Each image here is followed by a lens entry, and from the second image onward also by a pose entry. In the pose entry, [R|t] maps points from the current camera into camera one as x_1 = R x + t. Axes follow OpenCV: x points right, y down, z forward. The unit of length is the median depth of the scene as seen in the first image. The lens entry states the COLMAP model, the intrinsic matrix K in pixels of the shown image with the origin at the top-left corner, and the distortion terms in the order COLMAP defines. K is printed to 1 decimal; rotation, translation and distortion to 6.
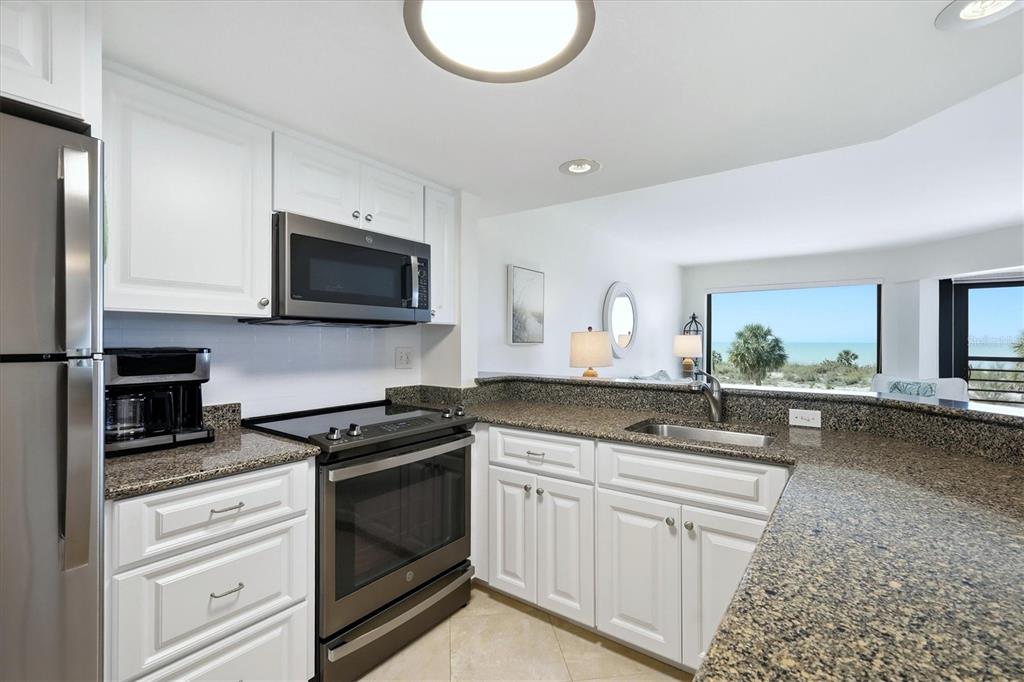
lens RADIAL K [[461.9, 0, 509.8], [0, 461.9, 338.8], [0, 0, 1]] dist [0.002763, -0.000221]
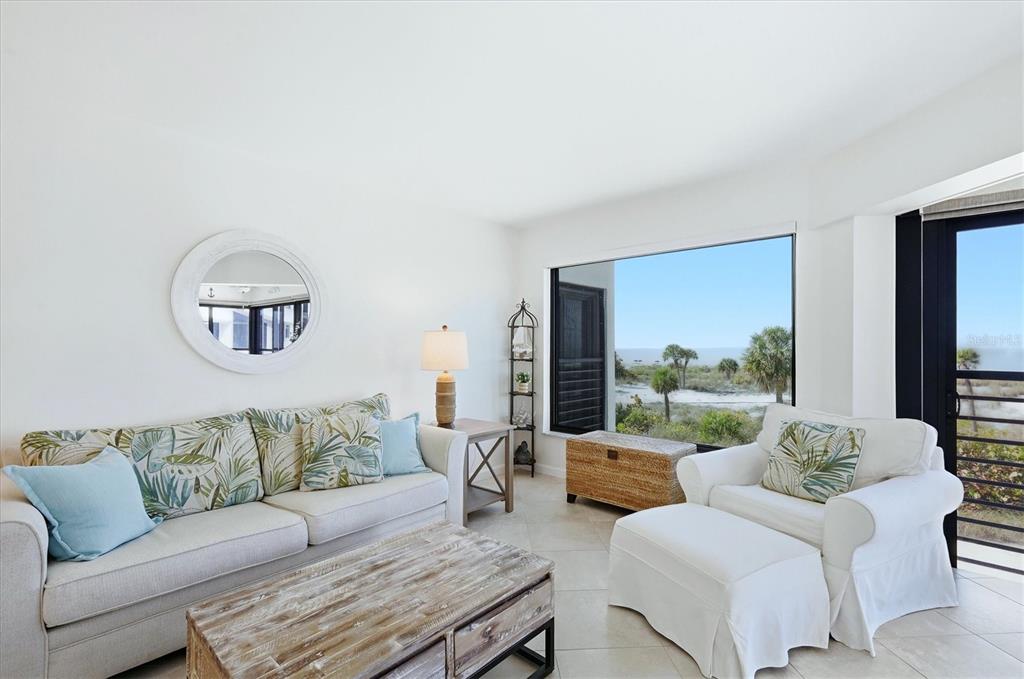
lens RADIAL K [[463.1, 0, 510.2], [0, 463.1, 345.4], [0, 0, 1]] dist [0.002542, 0.000430]
pose [[0.996005, -0.003154, -0.089243, 1.431041], [0.003165, 0.999995, -0.000018, 0.024940], [0.089243, -0.000264, 0.996010, 1.193762]]
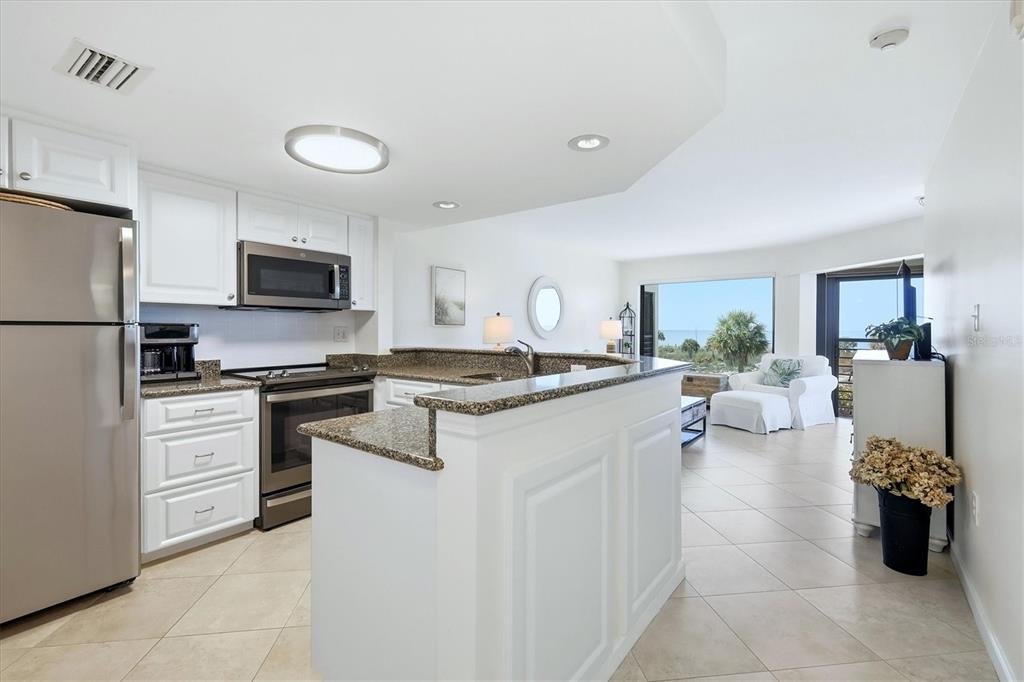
lens RADIAL K [[455.5, 0, 508.0], [0, 455.5, 330.2], [0, 0, 1]] dist [0.001255, 0.000066]
pose [[0.999771, 0.001152, -0.021362, 0.401589], [-0.000988, 0.999970, 0.007680, 0.023105], [0.021370, -0.007657, 0.999742, -0.495487]]
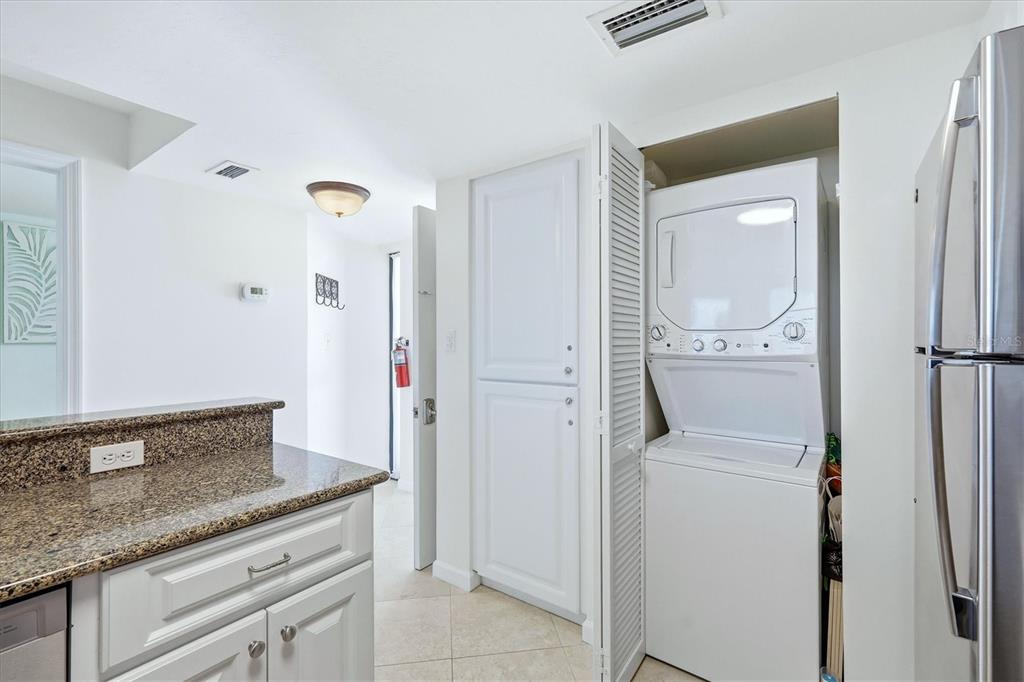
lens RADIAL K [[448.8, 0, 512.0], [0, 448.8, 341.0], [0, 0, 1]] dist [0.000961, 0.000043]
pose [[-0.999852, 0.002030, -0.017063, -0.085558], [0.002098, 0.999990, -0.003953, 0.006741], [0.017055, -0.003988, -0.999847, 0.792240]]
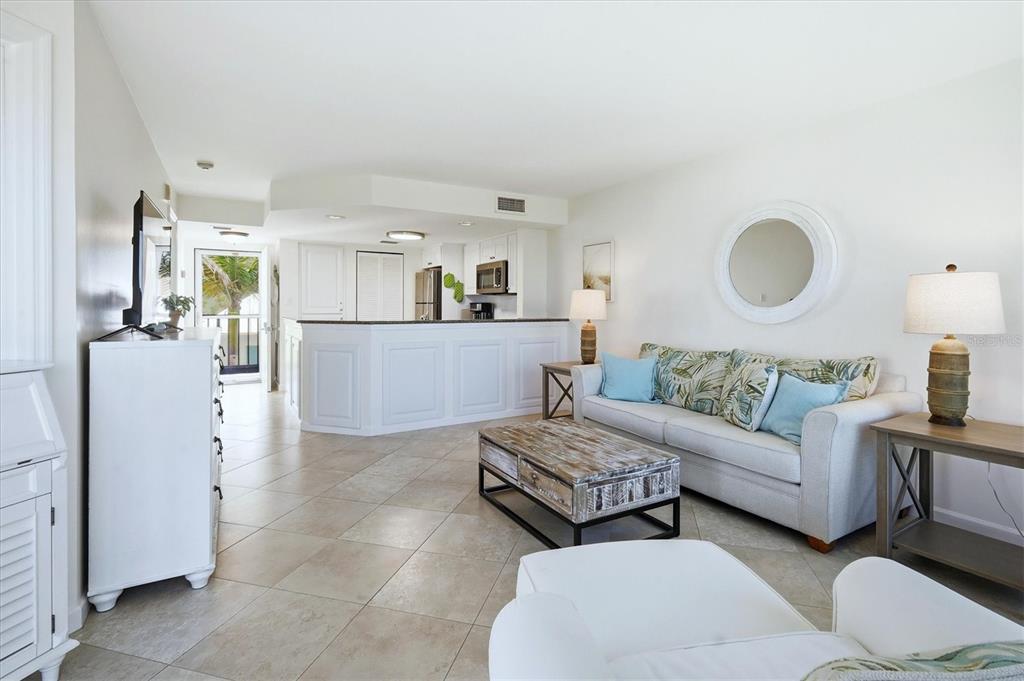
lens RADIAL K [[480.9, 0, 511.7], [0, 480.9, 308.2], [0, 0, 1]] dist [0.010933, -0.000014]
pose [[-0.392161, 0.001982, -0.919895, 2.417761], [0.000860, 0.999998, 0.001788, 0.048935], [0.919896, -0.000090, -0.392162, 2.290504]]
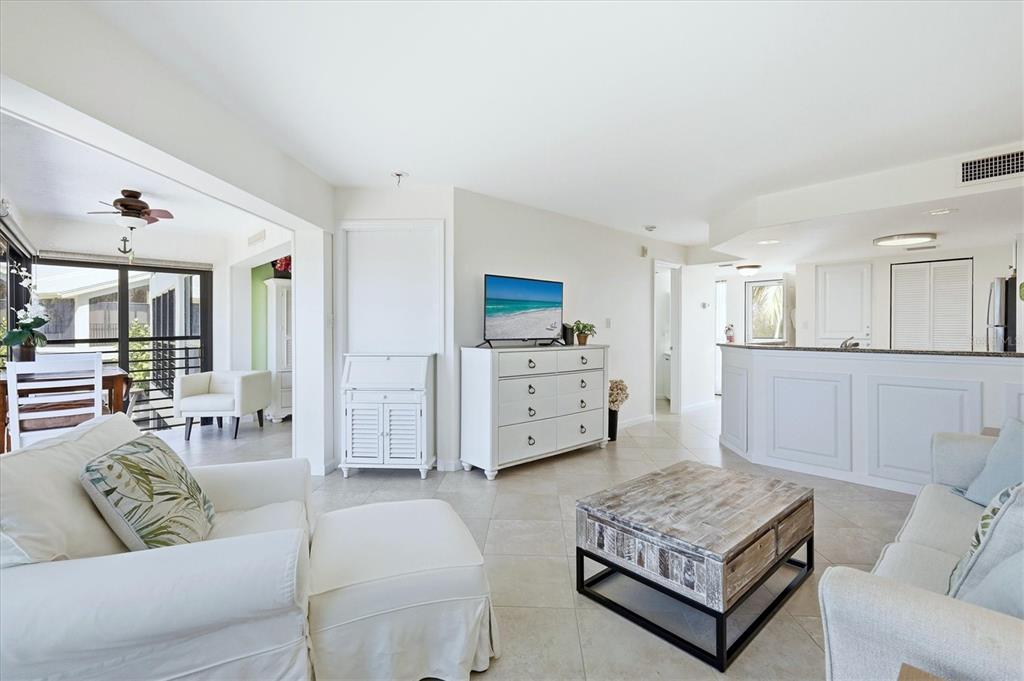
lens RADIAL K [[455.5, 0, 508.0], [0, 455.5, 329.7], [0, 0, 1]] dist [0.001255, 0.000066]
pose [[-0.981004, -0.001836, 0.193976, 1.388658], [-0.002693, 0.999988, -0.004154, 0.047868], [-0.193966, -0.004598, -0.980997, 3.003136]]
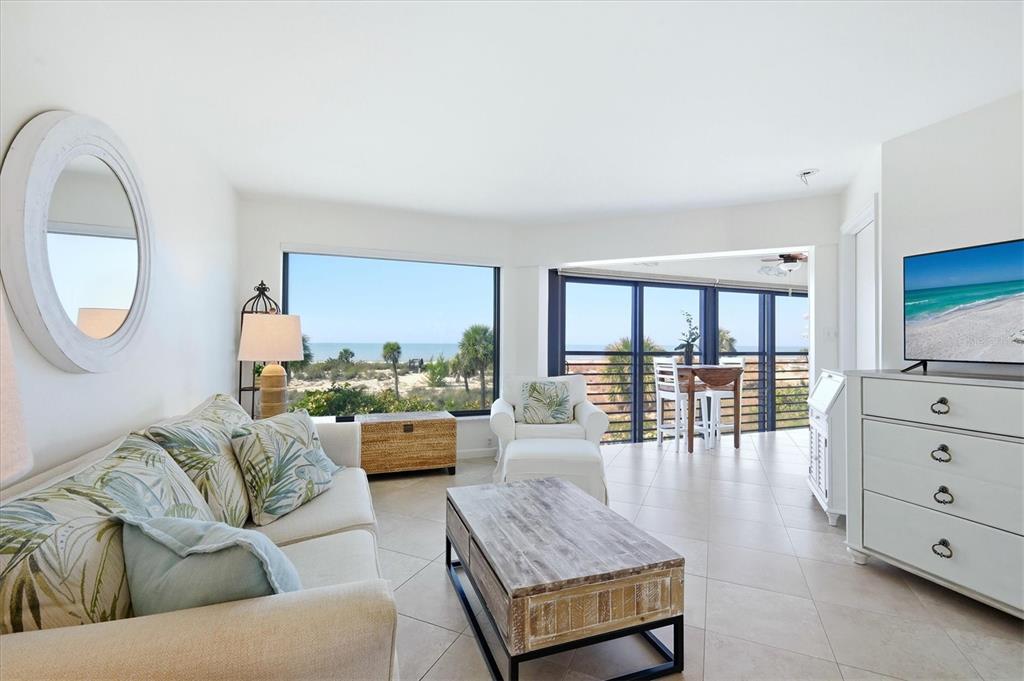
lens RADIAL K [[448.8, 0, 512.0], [0, 448.8, 340.5], [0, 0, 1]] dist [0.000961, 0.000043]
pose [[0.541724, 0.005460, 0.840539, 0.345993], [-0.007498, 0.999971, -0.001663, 0.046525], [-0.840523, -0.005402, 0.541749, 1.474442]]
